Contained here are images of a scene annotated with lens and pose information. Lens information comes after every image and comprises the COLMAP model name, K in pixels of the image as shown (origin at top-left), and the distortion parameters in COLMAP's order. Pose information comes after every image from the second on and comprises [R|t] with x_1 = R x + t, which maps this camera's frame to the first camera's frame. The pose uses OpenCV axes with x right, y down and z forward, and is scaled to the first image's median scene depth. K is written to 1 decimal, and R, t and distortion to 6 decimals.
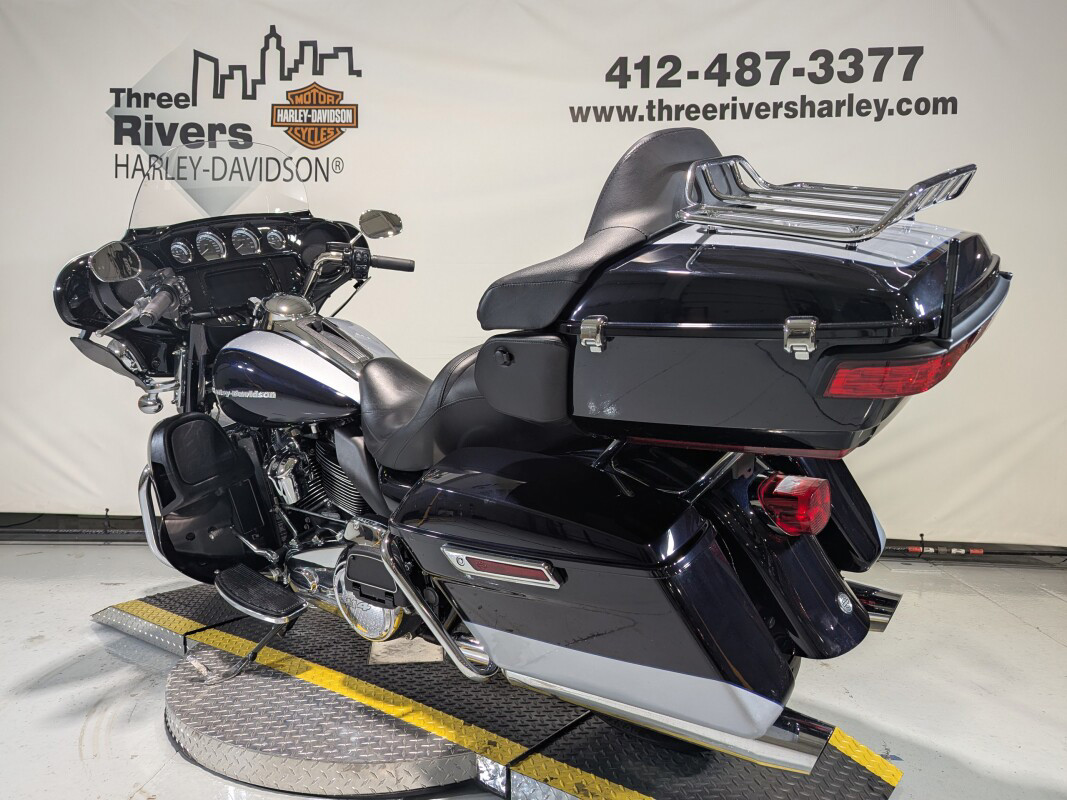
lens RADIAL K [[727.3, 0, 525.4], [0, 727.3, 395.8], [0, 0, 1]] dist [0.058824, -0.043944]
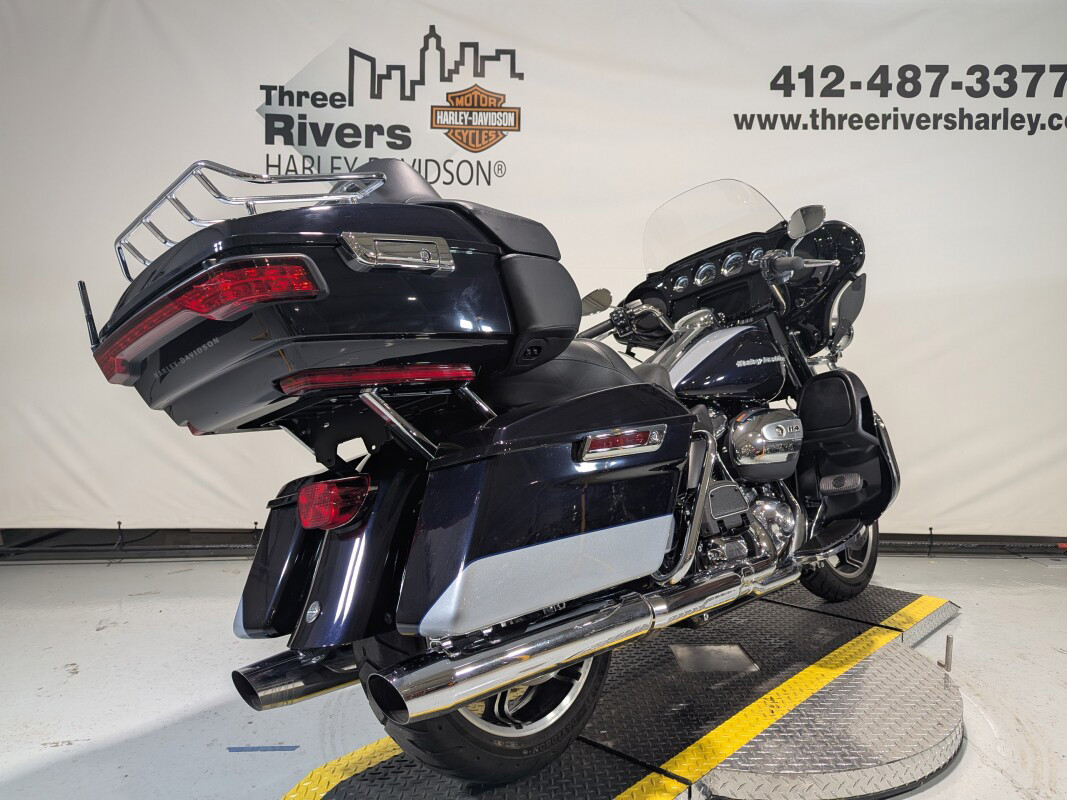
lens RADIAL K [[727.3, 0, 525.4], [0, 727.3, 395.8], [0, 0, 1]] dist [0.058824, -0.043944]
pose [[0.996517, -0.007776, 0.083026, -0.304337], [0.007936, 0.999967, -0.001594, -0.007278], [-0.083011, 0.002248, 0.996546, 0.017076]]
